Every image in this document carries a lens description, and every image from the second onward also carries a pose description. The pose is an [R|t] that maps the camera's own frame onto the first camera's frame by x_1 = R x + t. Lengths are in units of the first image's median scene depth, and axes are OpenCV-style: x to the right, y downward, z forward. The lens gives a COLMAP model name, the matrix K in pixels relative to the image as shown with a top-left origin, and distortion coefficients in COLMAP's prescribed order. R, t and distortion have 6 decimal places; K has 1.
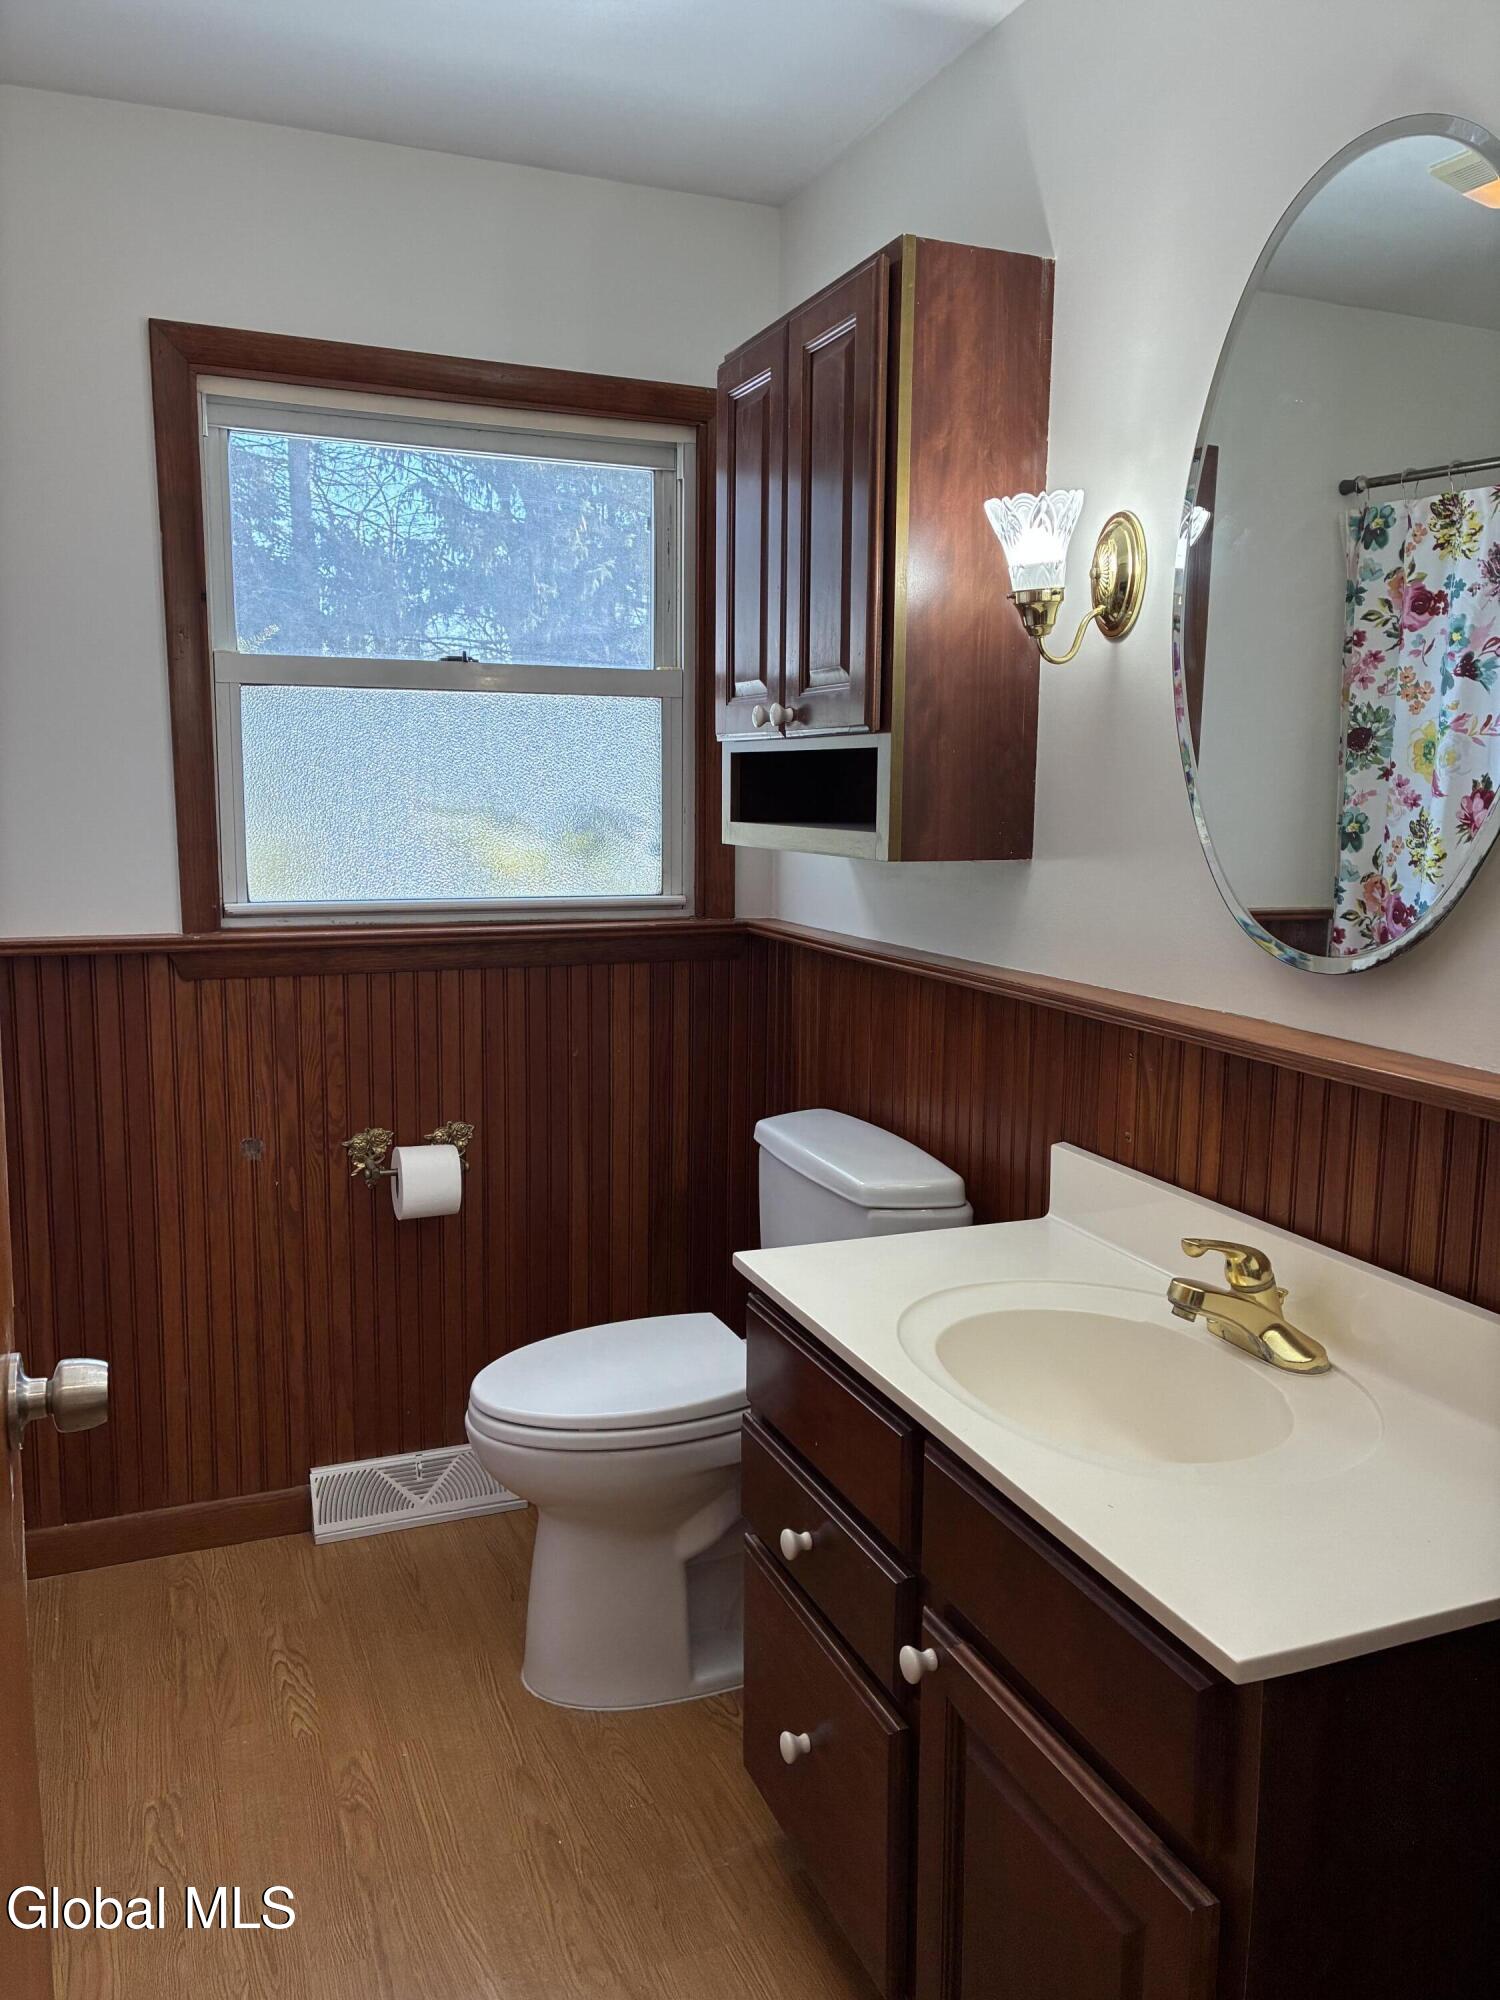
lens RADIAL K [[1518.0, 0, 750.7], [0, 1518.0, 998.7], [0, 0, 1]] dist [0.060535, -0.063623]
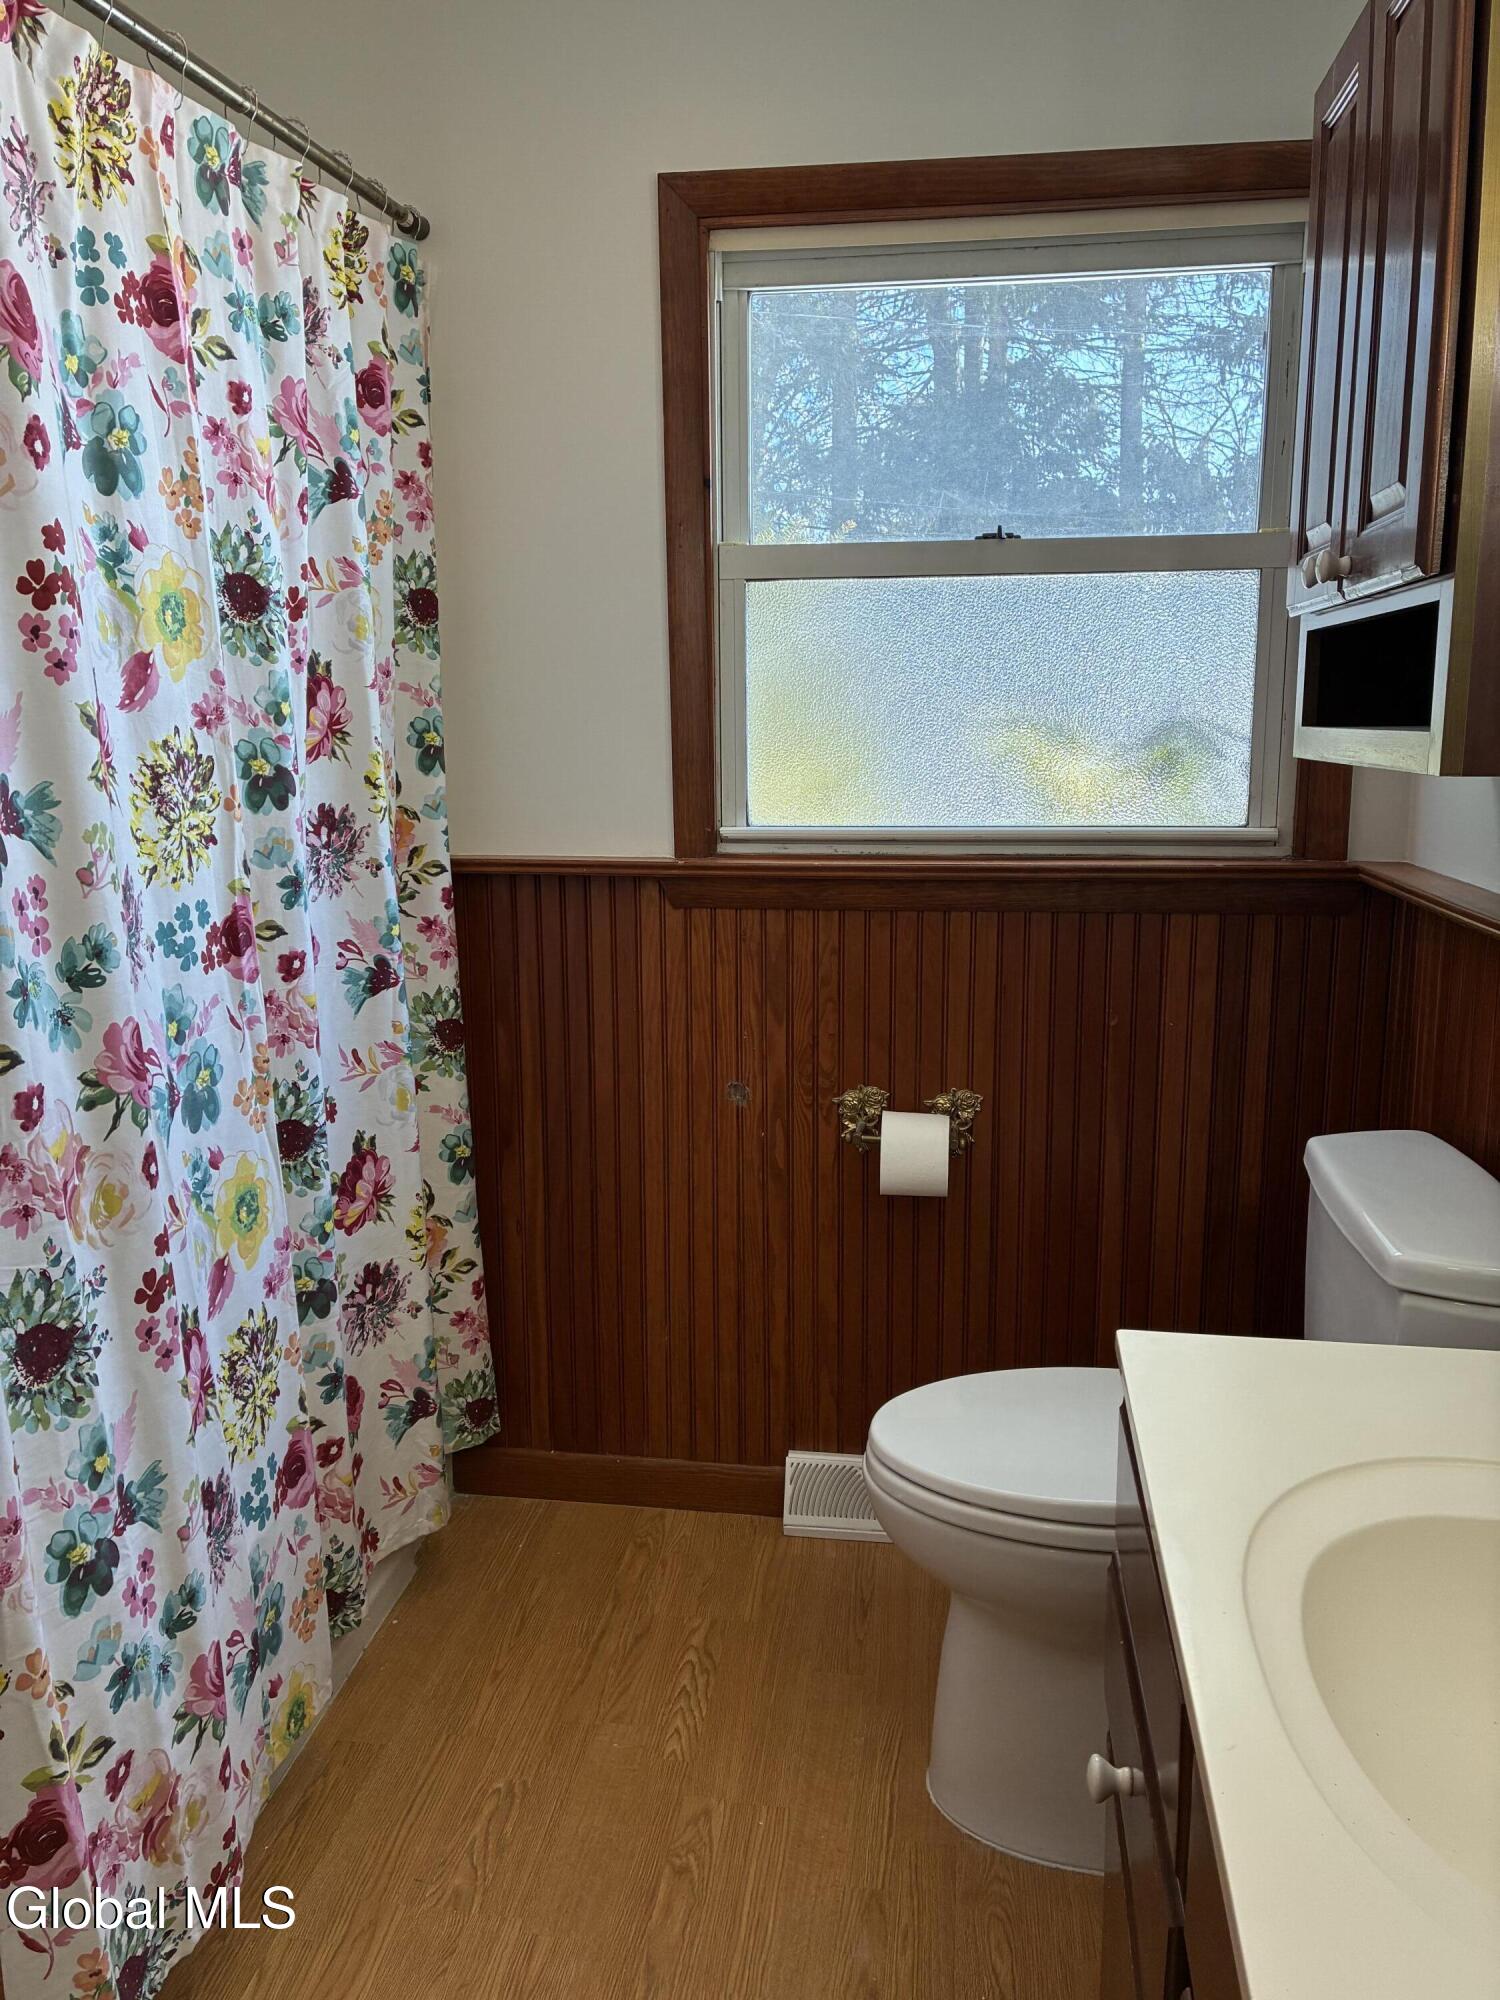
lens RADIAL K [[1518.0, 0, 754.7], [0, 1518.0, 991.3], [0, 0, 1]] dist [0.060535, -0.063623]
pose [[0.862681, 0.077069, -0.499842, 0.131197], [-0.058875, 0.996905, 0.052097, -0.011627], [0.502310, -0.015515, 0.864548, 0.214008]]
